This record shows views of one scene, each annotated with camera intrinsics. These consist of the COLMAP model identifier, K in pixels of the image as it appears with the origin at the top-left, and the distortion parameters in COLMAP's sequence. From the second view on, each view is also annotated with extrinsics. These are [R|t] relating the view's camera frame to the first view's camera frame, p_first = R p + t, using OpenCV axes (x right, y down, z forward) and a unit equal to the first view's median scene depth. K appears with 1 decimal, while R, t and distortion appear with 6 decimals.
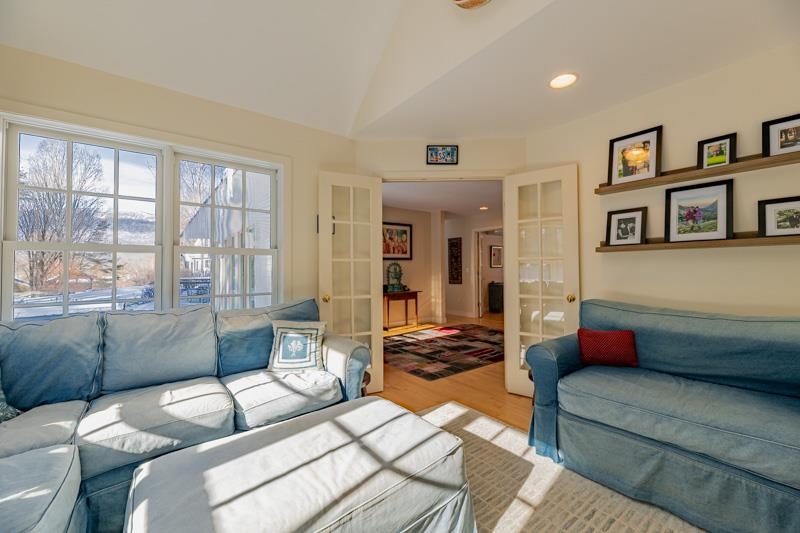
lens RADIAL K [[300.4, 0, 405.9], [0, 300.4, 266.9], [0, 0, 1]] dist [0.000047, 0.000000]
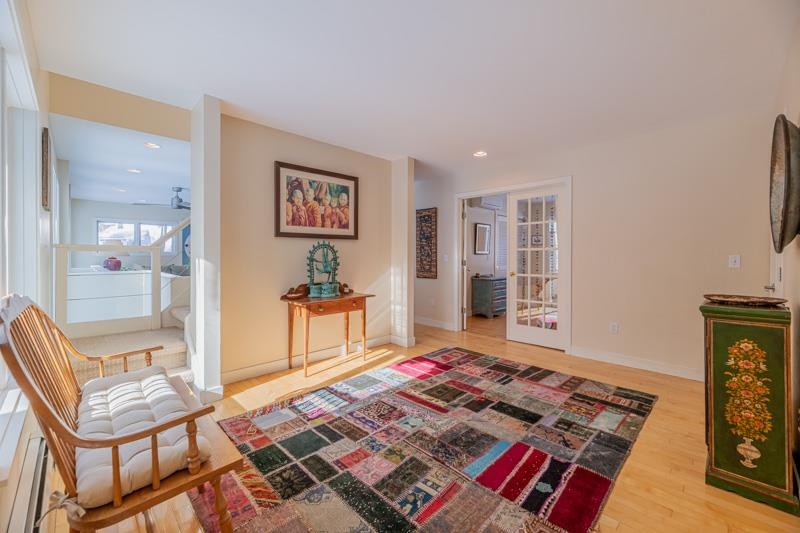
lens RADIAL K [[329.1, 0, 396.2], [0, 329.1, 258.5], [0, 0, 1]] dist [-0.000683, -0.000523]
pose [[0.994546, 0.006654, 0.104084, 0.028807], [-0.008347, 0.999840, 0.015845, 0.002498], [-0.103962, -0.016628, 0.994442, 0.374294]]
